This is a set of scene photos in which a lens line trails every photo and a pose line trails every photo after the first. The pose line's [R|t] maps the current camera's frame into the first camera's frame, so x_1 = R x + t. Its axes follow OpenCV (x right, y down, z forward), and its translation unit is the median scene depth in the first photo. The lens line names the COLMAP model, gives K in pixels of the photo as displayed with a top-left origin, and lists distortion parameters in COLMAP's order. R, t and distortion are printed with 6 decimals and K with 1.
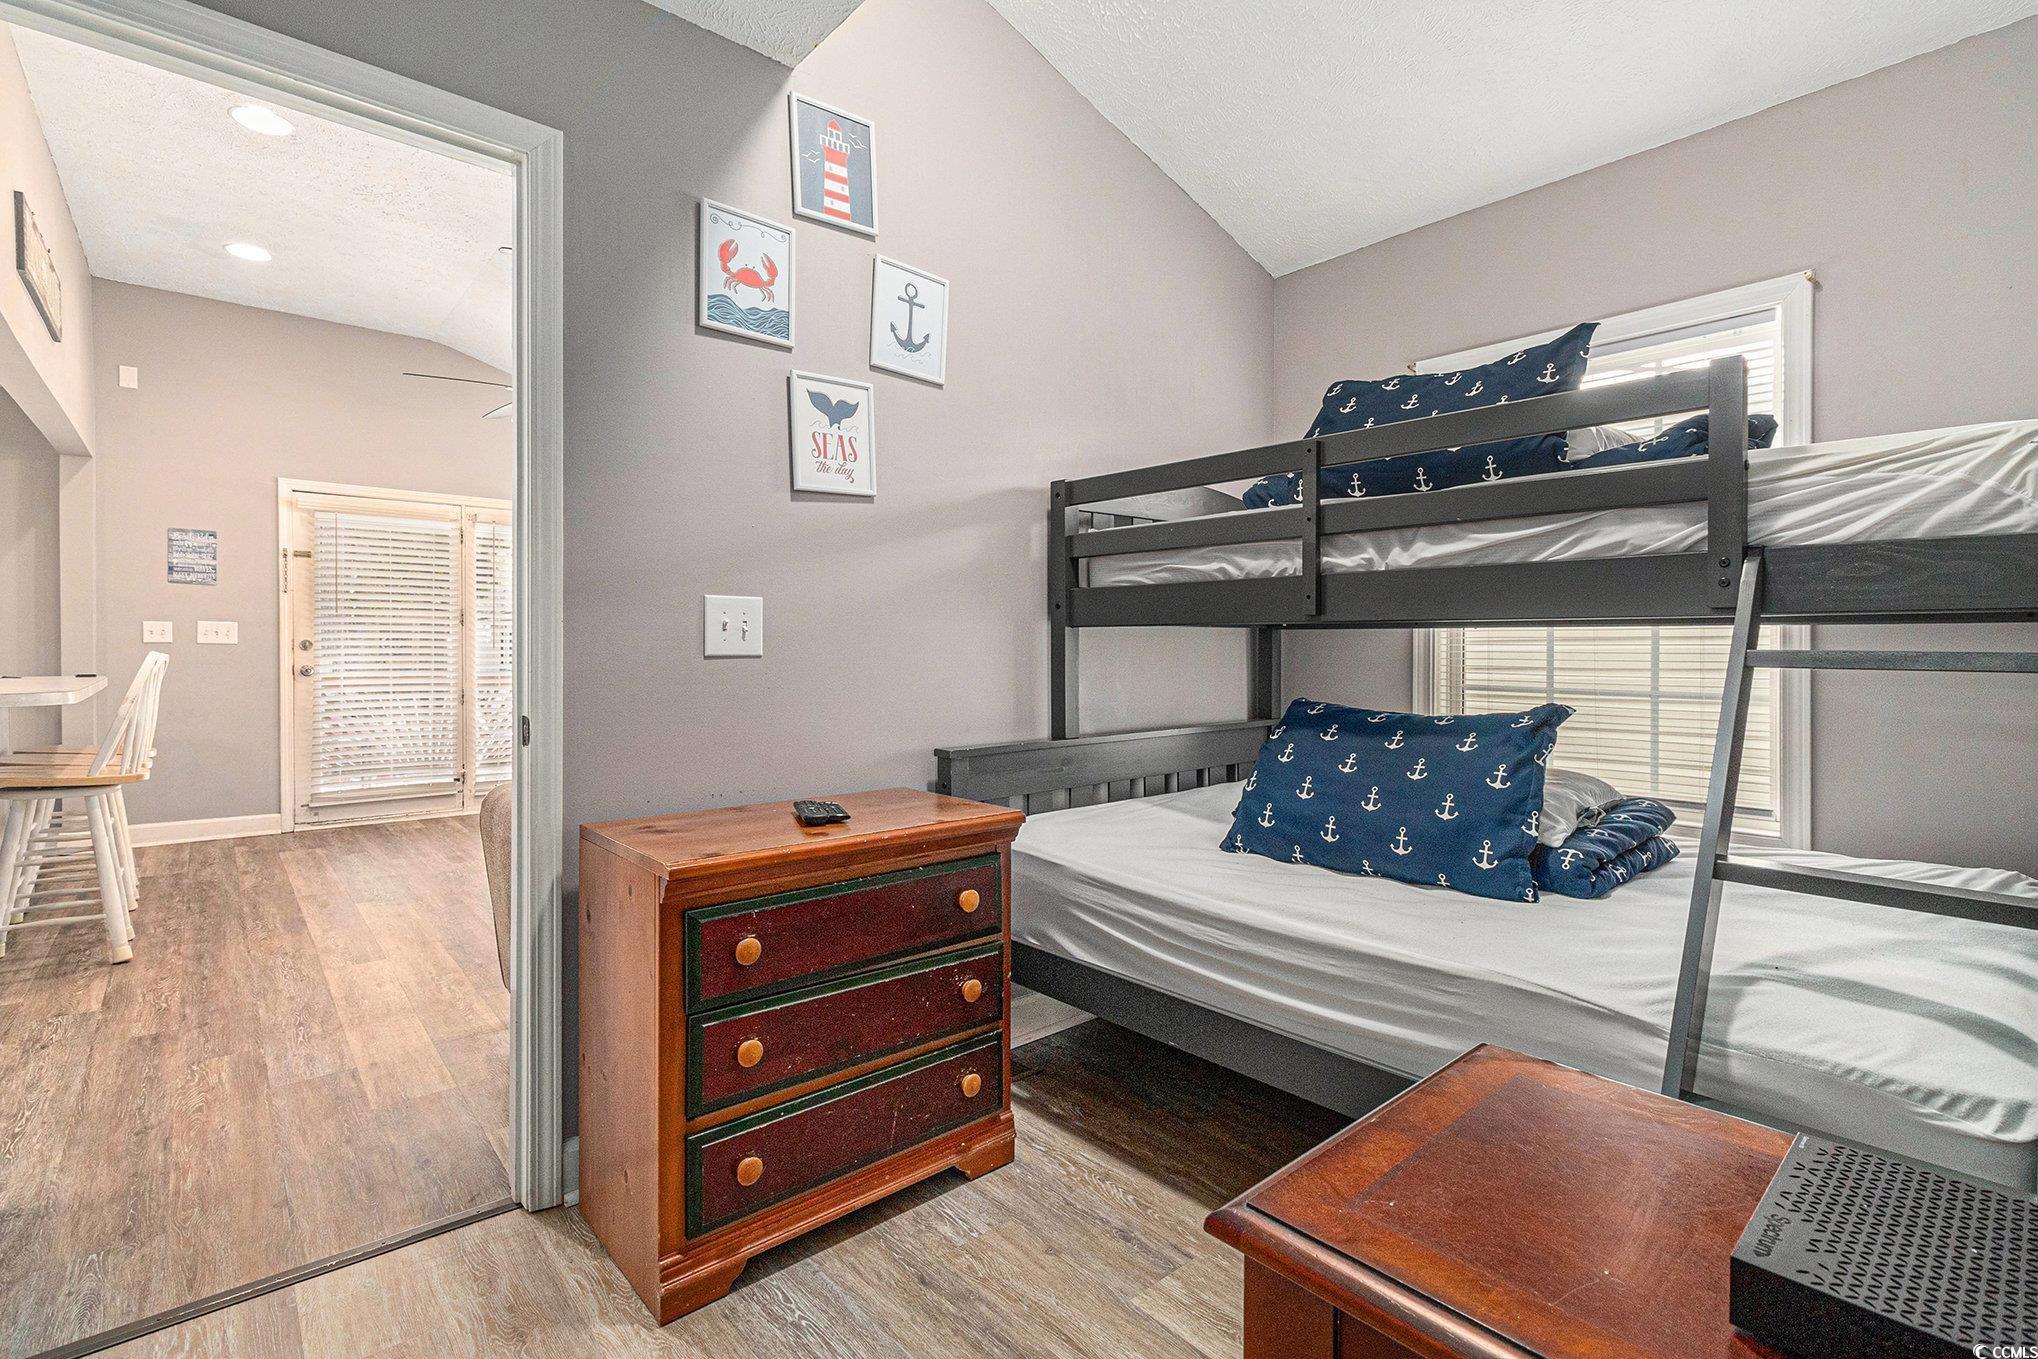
lens RADIAL K [[939.2, 0, 1012.0], [0, 939.2, 647.9], [0, 0, 1]] dist [0.002161, 0.000027]
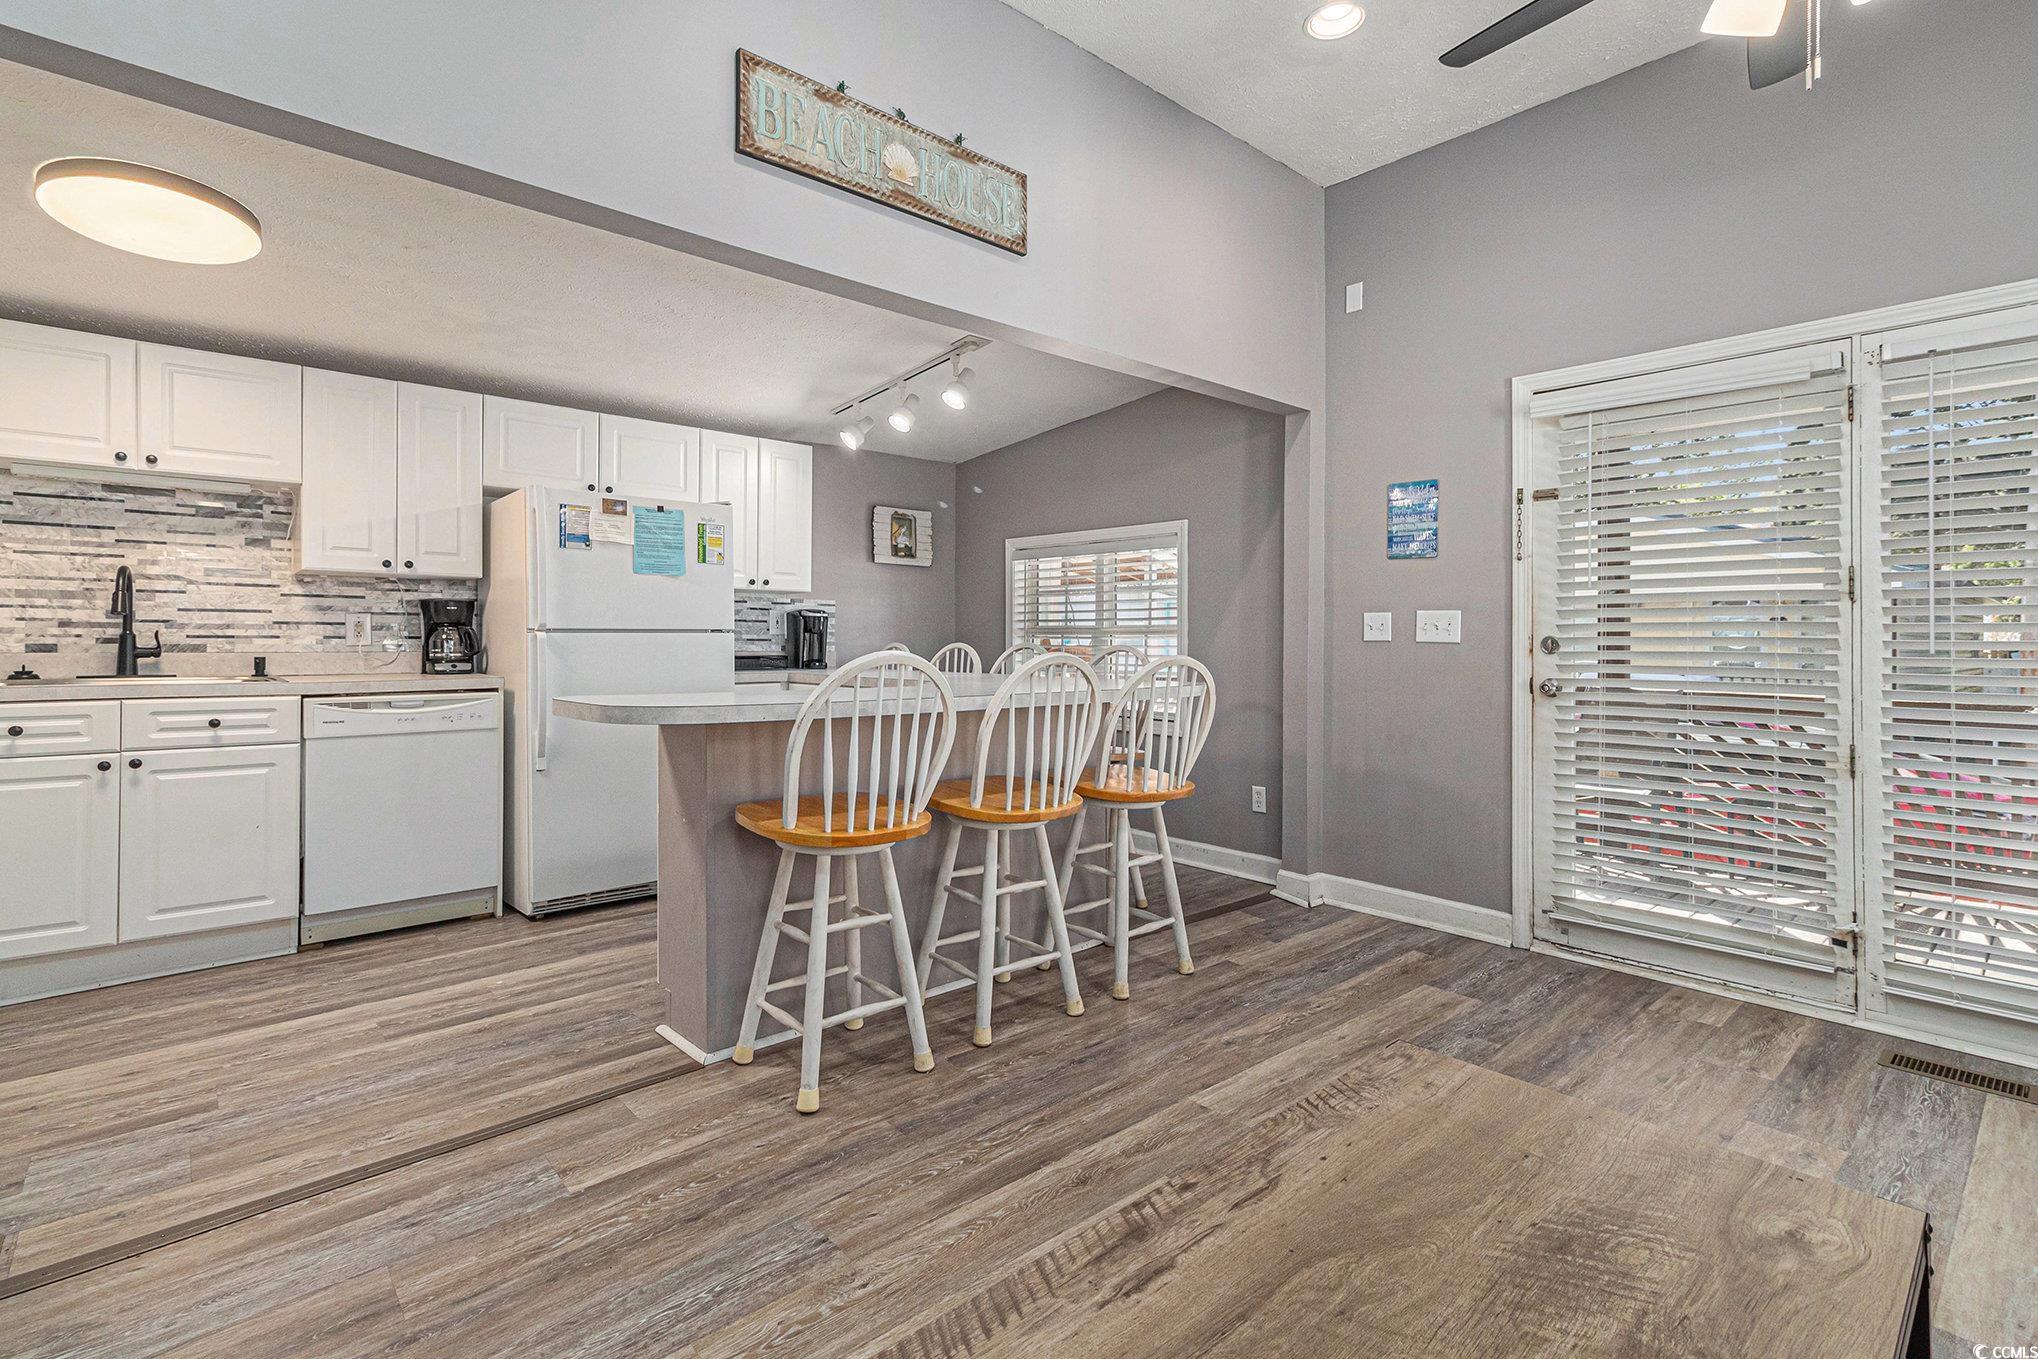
lens RADIAL K [[951.8, 0, 1022.6], [0, 951.8, 638.3], [0, 0, 1]] dist [0.000997, 0.000003]
pose [[0.013495, -0.005759, -0.999892, -0.170462], [-0.007321, 0.999956, -0.005858, -0.001489], [0.999882, 0.007399, 0.013452, 0.754313]]
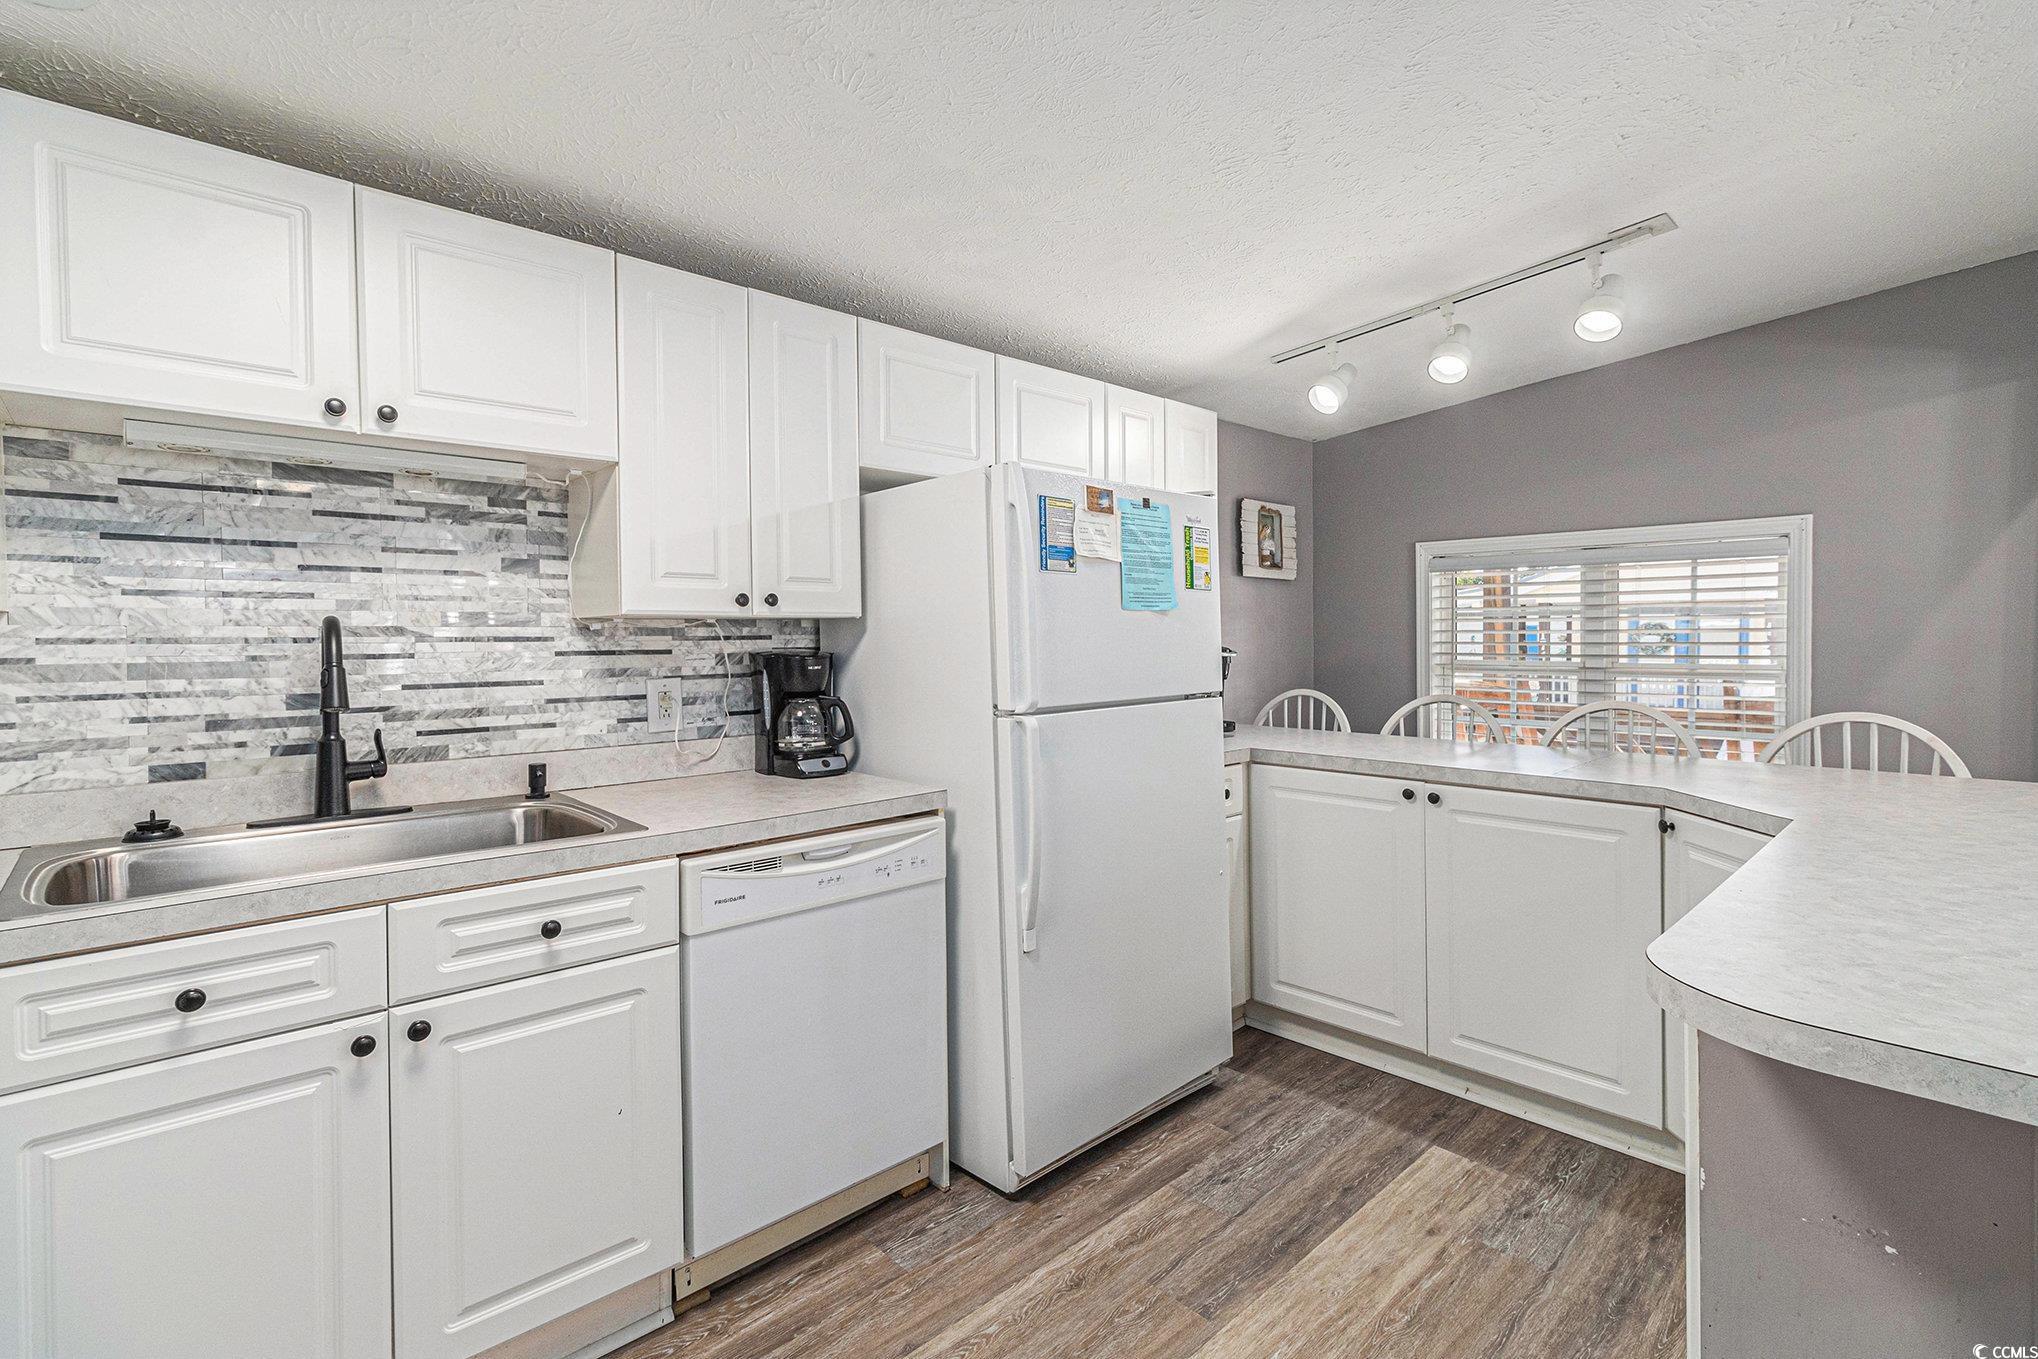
lens RADIAL K [[944.9, 0, 1026.7], [0, 944.9, 657.9], [0, 0, 1]] dist [0.001861, 0.000727]
pose [[0.035316, 0.019641, -0.999183, -0.489450], [0.003005, 0.999800, 0.019759, -0.043011], [0.999372, -0.003701, 0.035250, 0.373206]]
